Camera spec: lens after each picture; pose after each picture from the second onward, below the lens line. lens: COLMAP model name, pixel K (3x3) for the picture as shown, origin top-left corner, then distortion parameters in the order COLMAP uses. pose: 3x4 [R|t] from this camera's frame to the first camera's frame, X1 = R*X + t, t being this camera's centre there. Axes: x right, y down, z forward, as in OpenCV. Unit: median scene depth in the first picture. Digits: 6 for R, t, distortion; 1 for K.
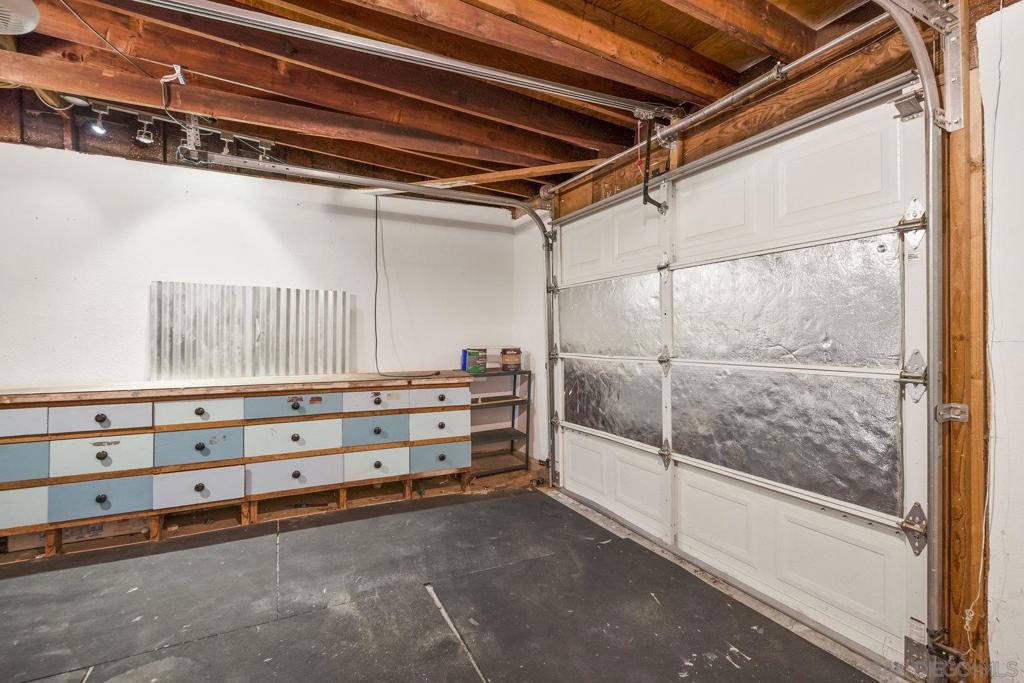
lens RADIAL K [[485.7, 0, 511.7], [0, 485.7, 335.4], [0, 0, 1]] dist [-0.040565, 0.015665]
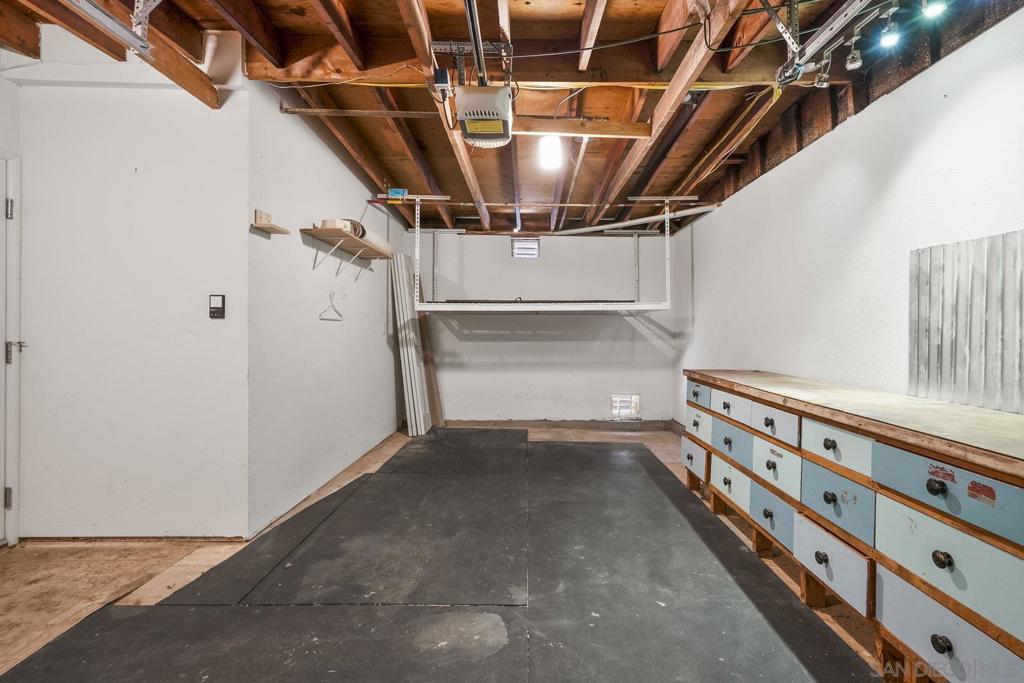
lens RADIAL K [[485.7, 0, 540.8], [0, 485.7, 329.9], [0, 0, 1]] dist [-0.040565, 0.015665]
pose [[-0.426999, -0.001837, -0.904250, 0.105784], [-0.012837, 0.999909, 0.004030, 0.004817], [0.904161, 0.013328, -0.426984, 0.890864]]
